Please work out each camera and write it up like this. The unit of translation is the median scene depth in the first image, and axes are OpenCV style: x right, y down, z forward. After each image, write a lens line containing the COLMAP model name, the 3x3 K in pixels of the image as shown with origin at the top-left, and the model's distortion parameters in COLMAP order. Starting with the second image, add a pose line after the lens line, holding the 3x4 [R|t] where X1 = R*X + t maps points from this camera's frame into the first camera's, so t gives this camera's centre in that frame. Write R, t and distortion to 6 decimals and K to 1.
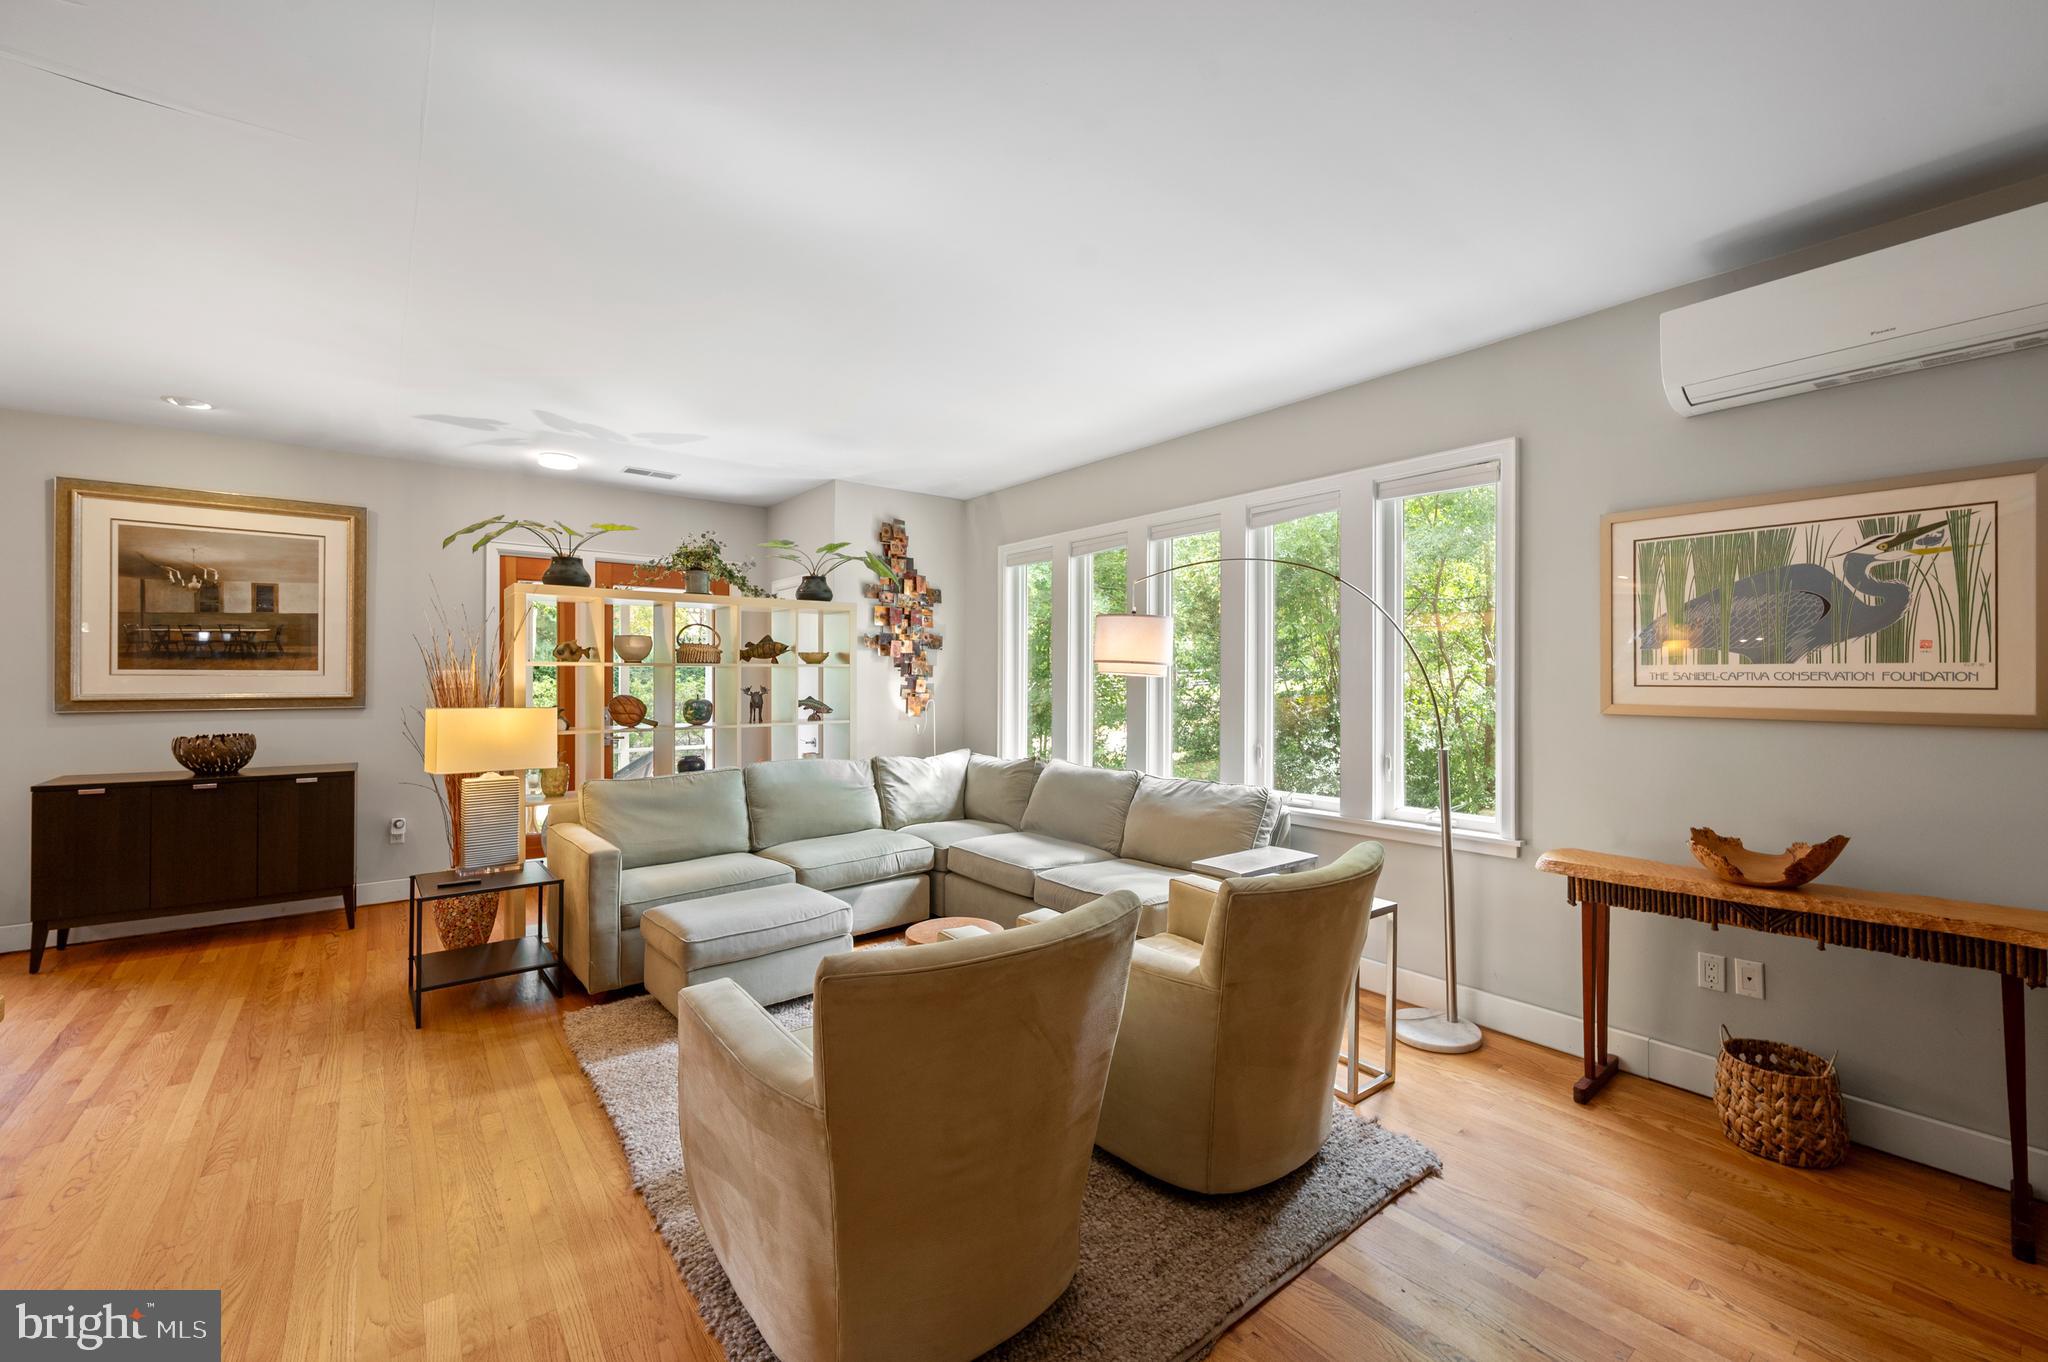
lens RADIAL K [[827.6, 0, 1039.5], [0, 827.6, 669.9], [0, 0, 1]] dist [0.002301, -0.001384]
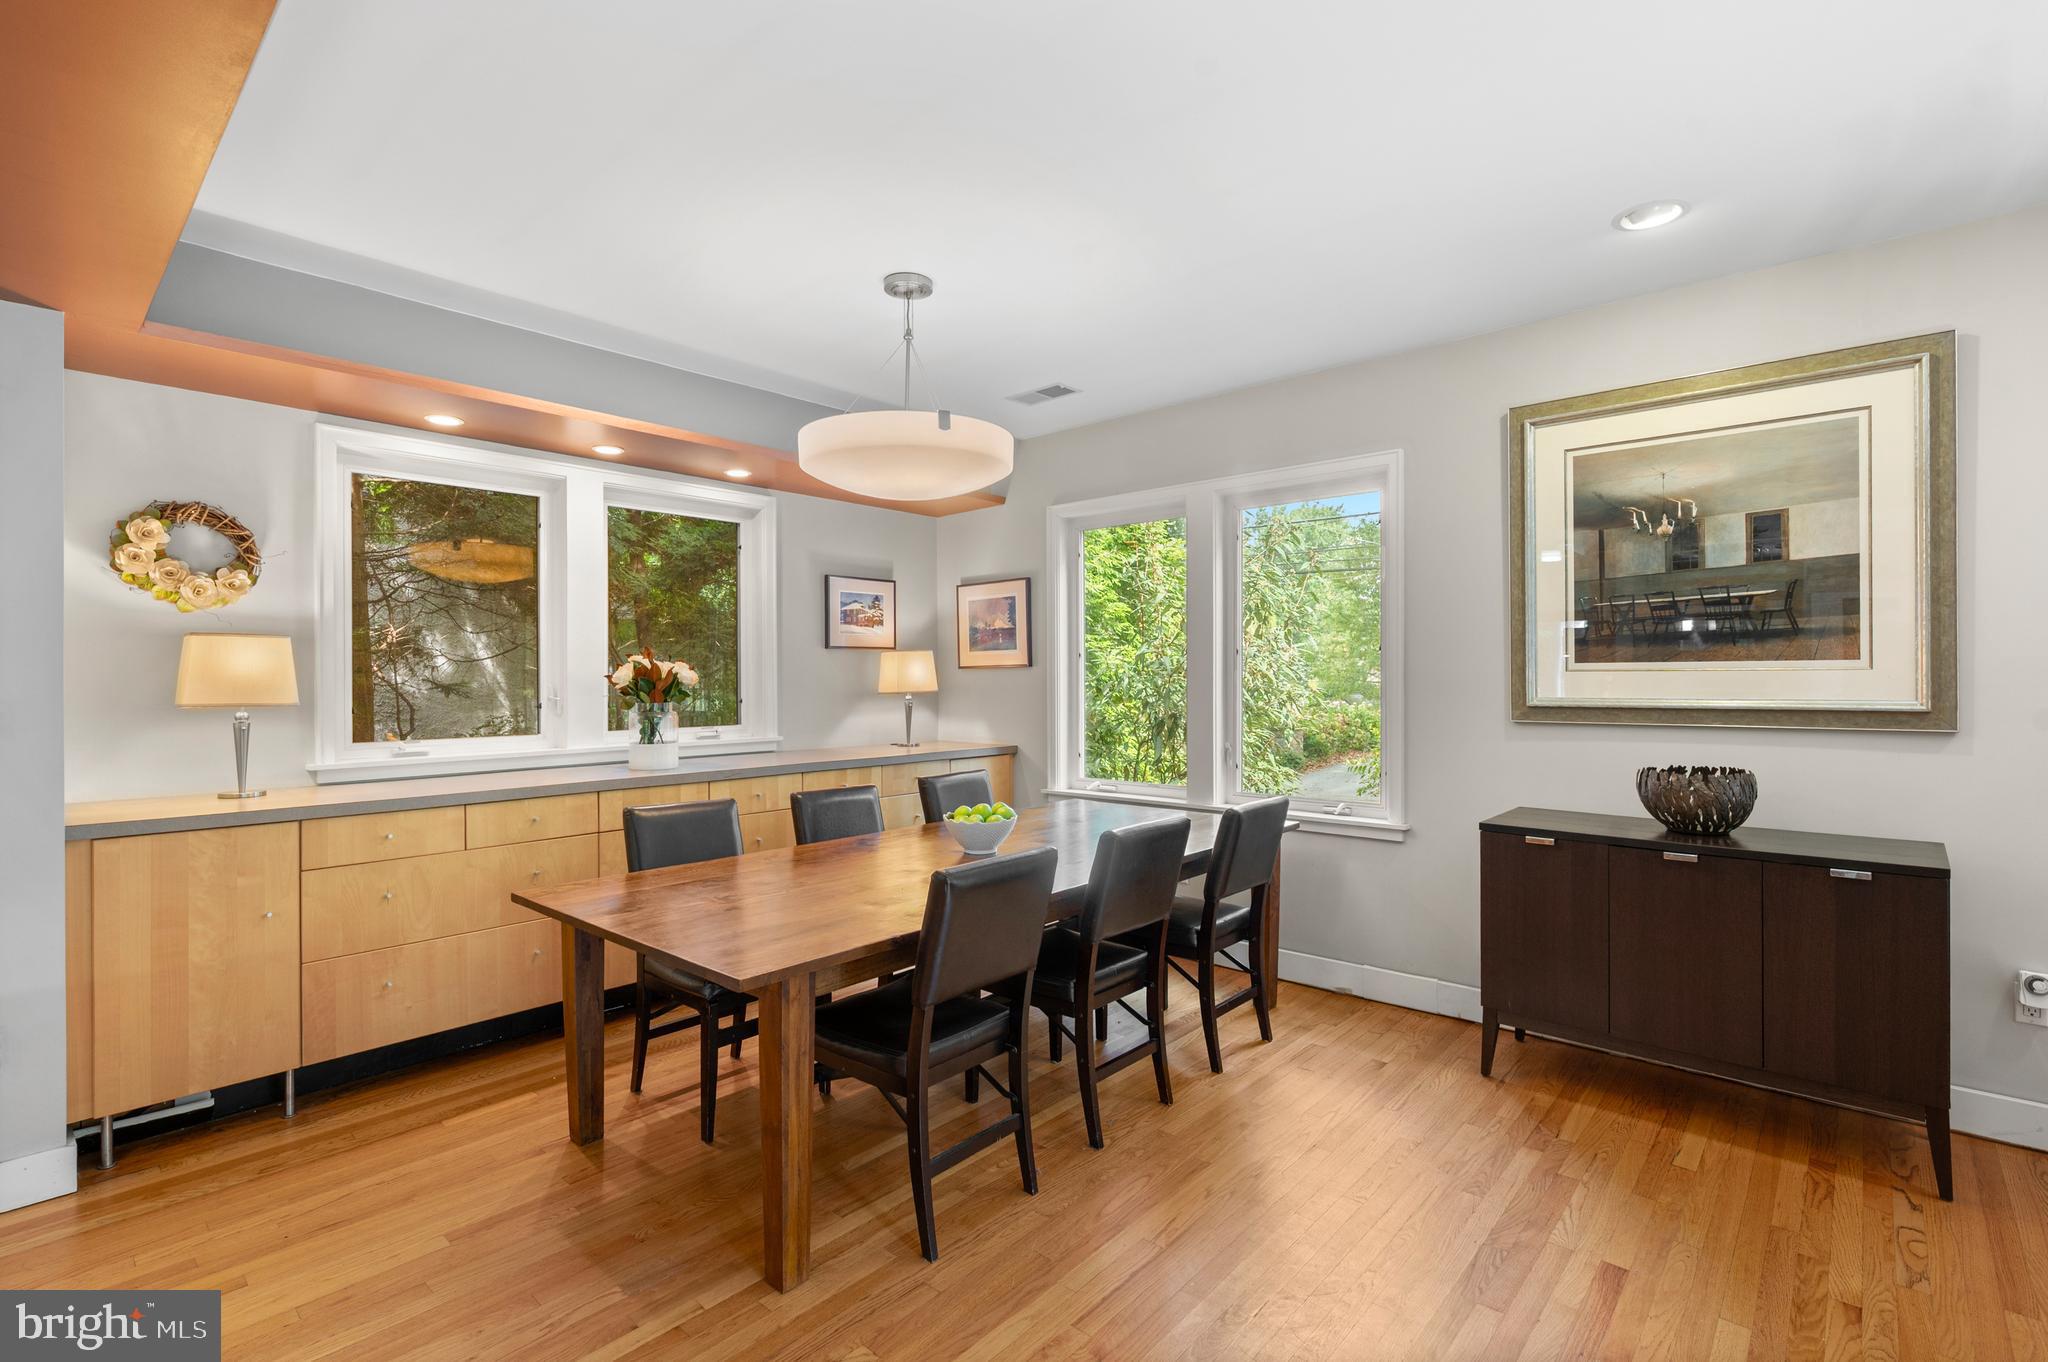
lens RADIAL K [[936.0, 0, 1028.3], [0, 936.0, 679.6], [0, 0, 1]] dist [-0.006660, 0.000895]
pose [[0.162917, 0.004272, -0.986630, -0.397664], [0.016109, 0.999846, 0.006990, 0.000658], [0.986508, -0.017033, 0.162823, 0.404625]]
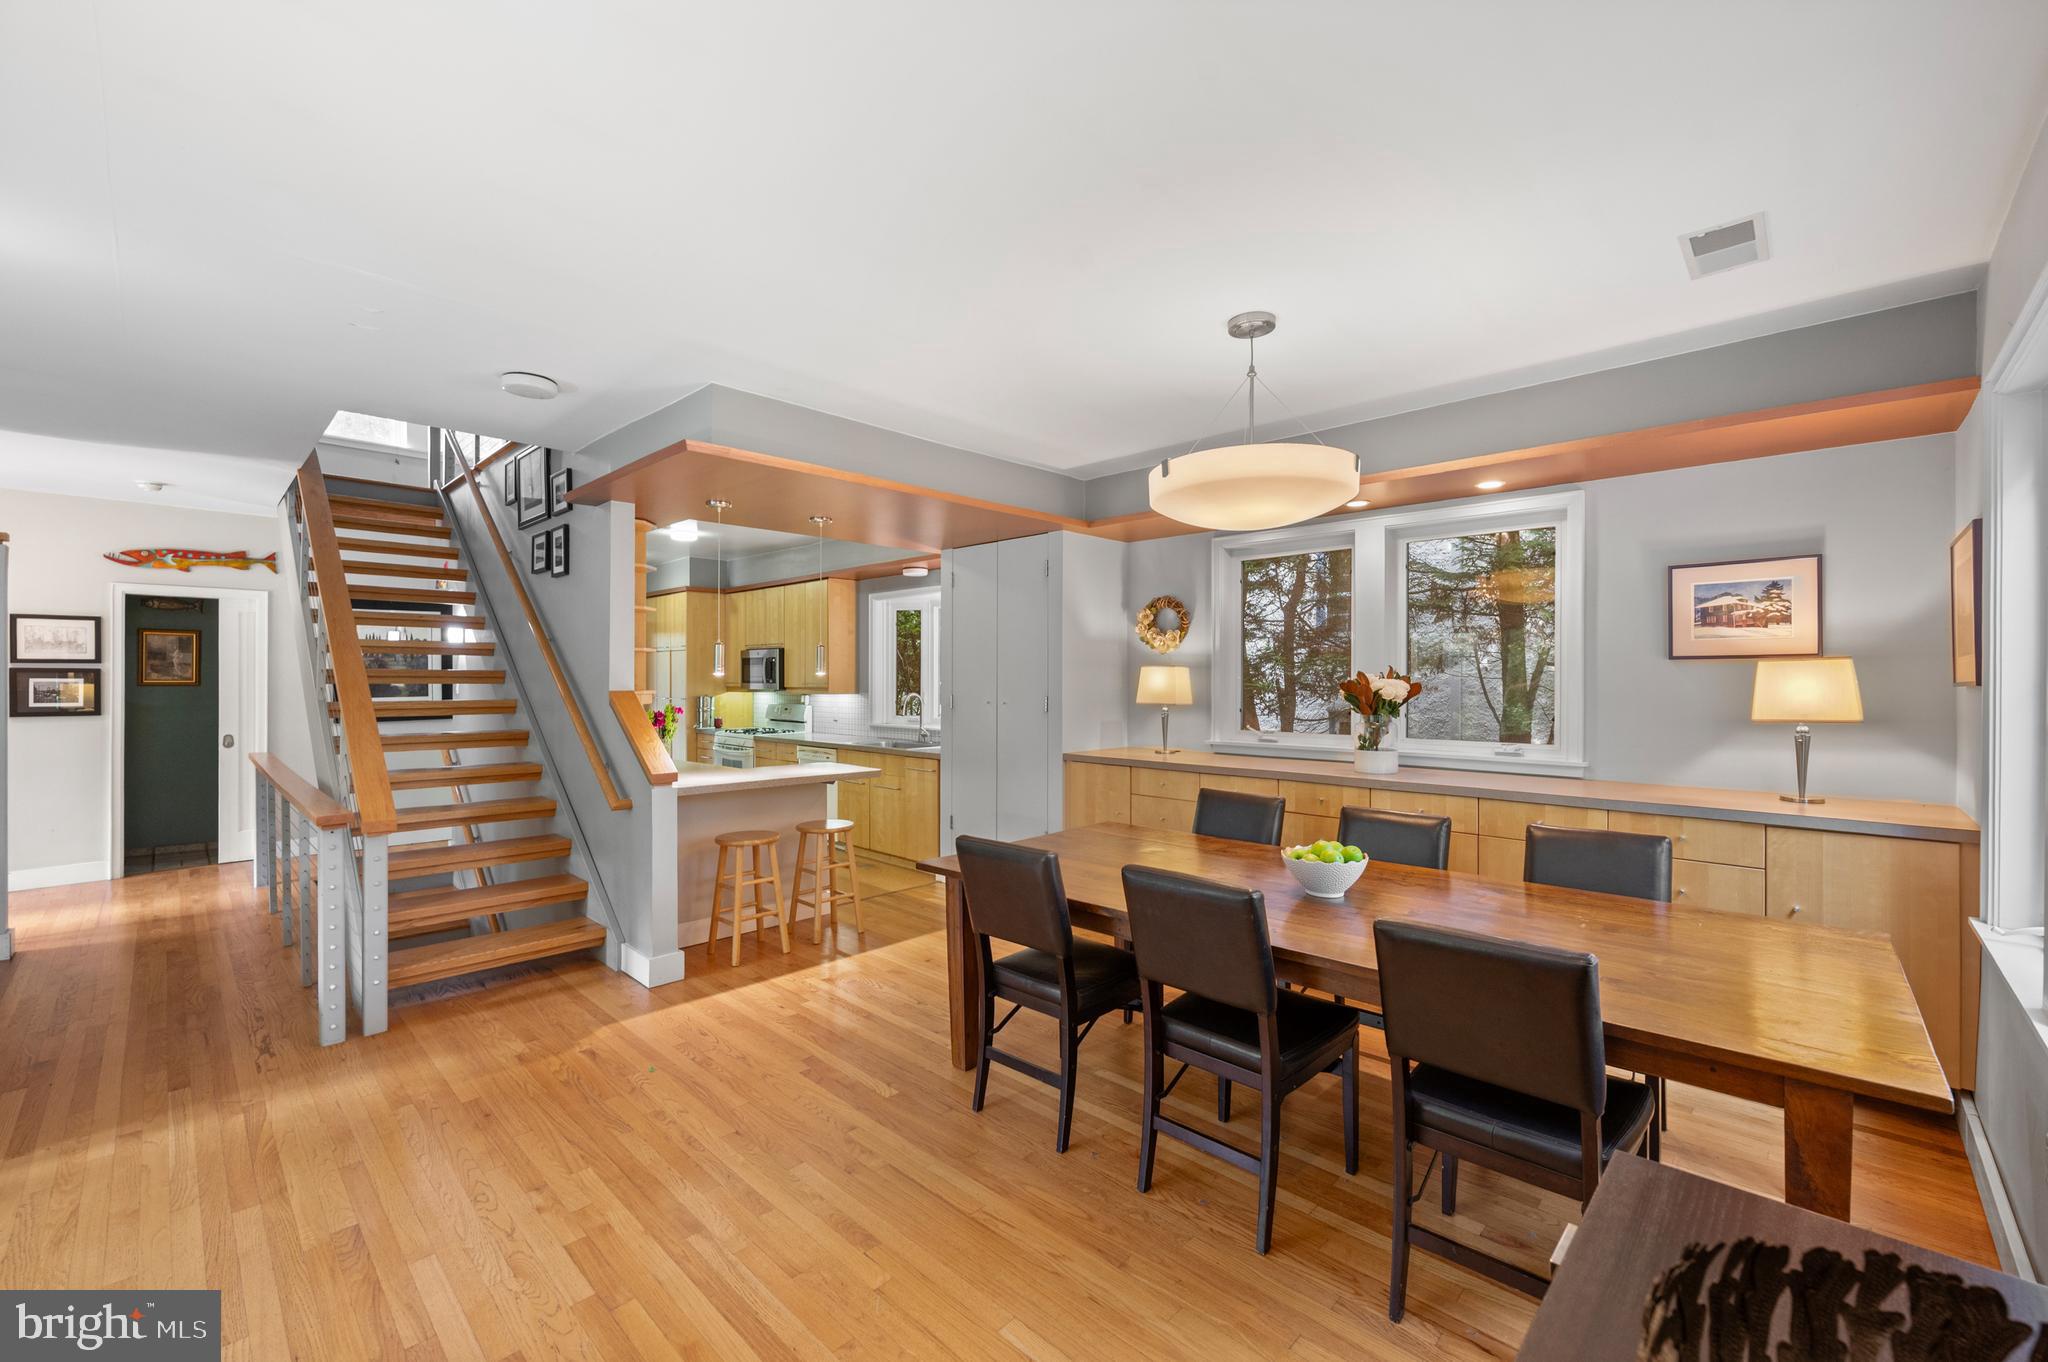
lens RADIAL K [[827.6, 0, 1013.4], [0, 827.6, 664.8], [0, 0, 1]] dist [0.002301, -0.001384]
pose [[-0.993199, -0.008174, -0.116142, -0.648108], [-0.004198, 0.999398, -0.034438, 0.001174], [0.116353, -0.033716, -0.992635, 0.772262]]
